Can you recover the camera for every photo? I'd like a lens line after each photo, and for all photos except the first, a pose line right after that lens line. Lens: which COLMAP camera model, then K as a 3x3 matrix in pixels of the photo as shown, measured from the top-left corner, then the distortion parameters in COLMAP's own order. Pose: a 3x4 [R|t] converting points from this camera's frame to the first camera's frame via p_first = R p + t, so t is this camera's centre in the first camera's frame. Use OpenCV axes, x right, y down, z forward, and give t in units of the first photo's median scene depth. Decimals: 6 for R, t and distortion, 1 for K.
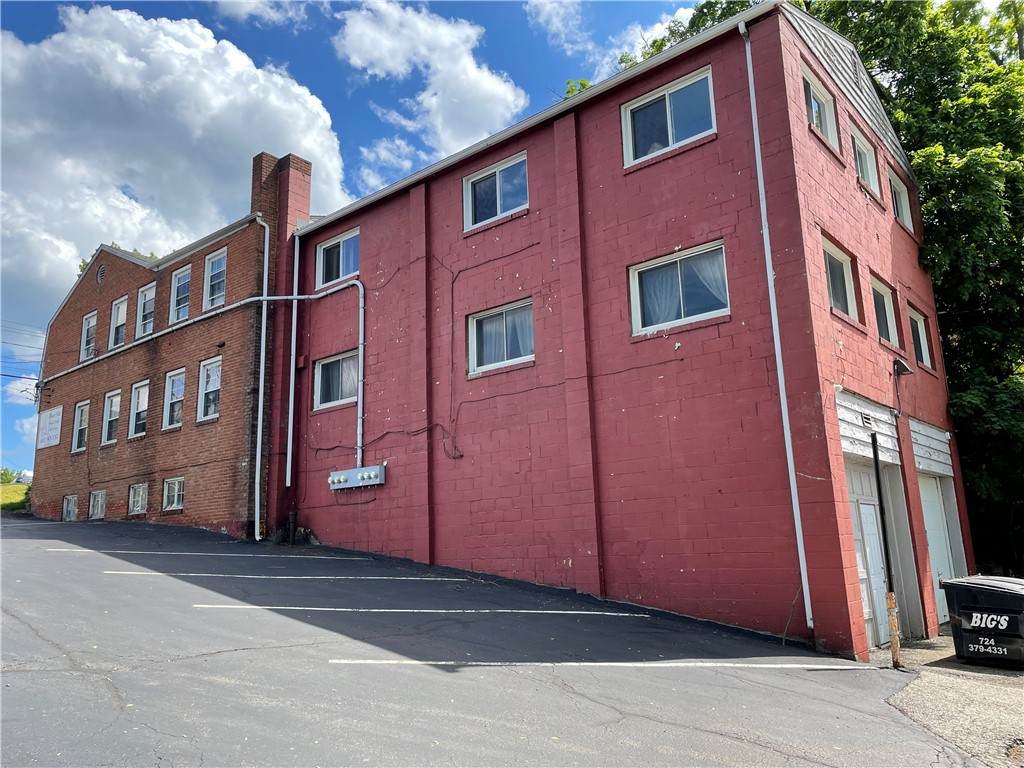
lens RADIAL K [[769.4, 0, 512.0], [0, 769.4, 384.0], [0, 0, 1]] dist [0.123911, -0.203788]
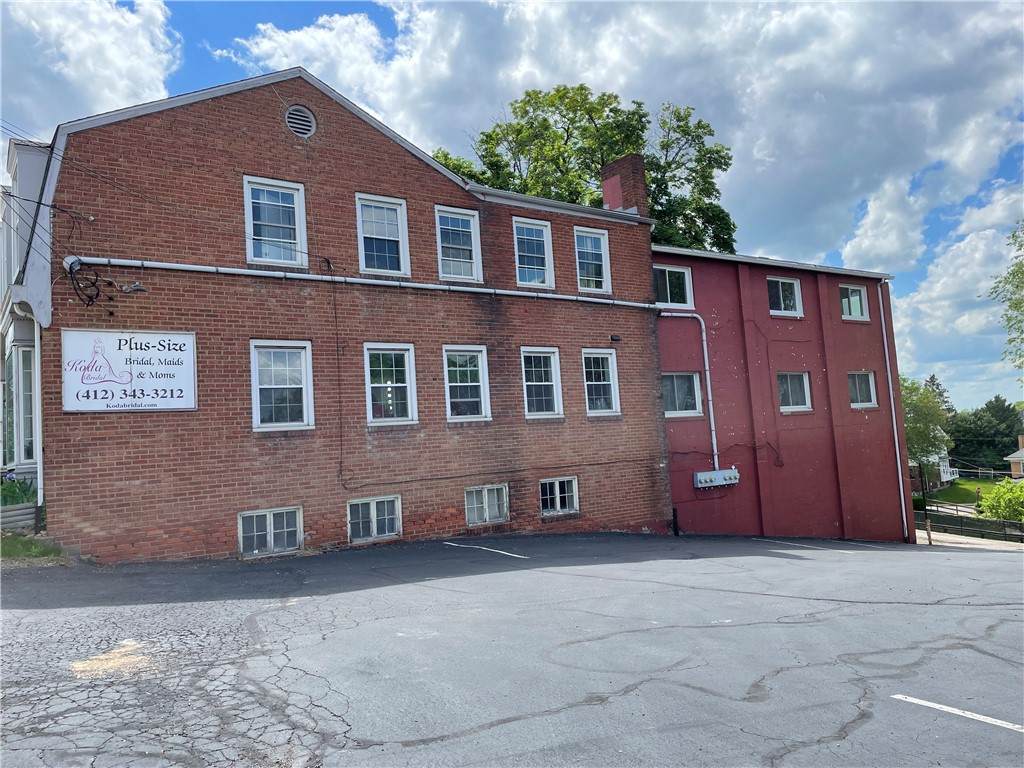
lens RADIAL K [[769.4, 0, 512.0], [0, 769.4, 384.0], [0, 0, 1]] dist [0.123911, -0.203788]
pose [[0.241322, 0.091211, 0.966149, -1.396604], [-0.142982, 0.988050, -0.057565, 0.082396], [-0.959854, -0.124251, 0.251479, 0.934564]]
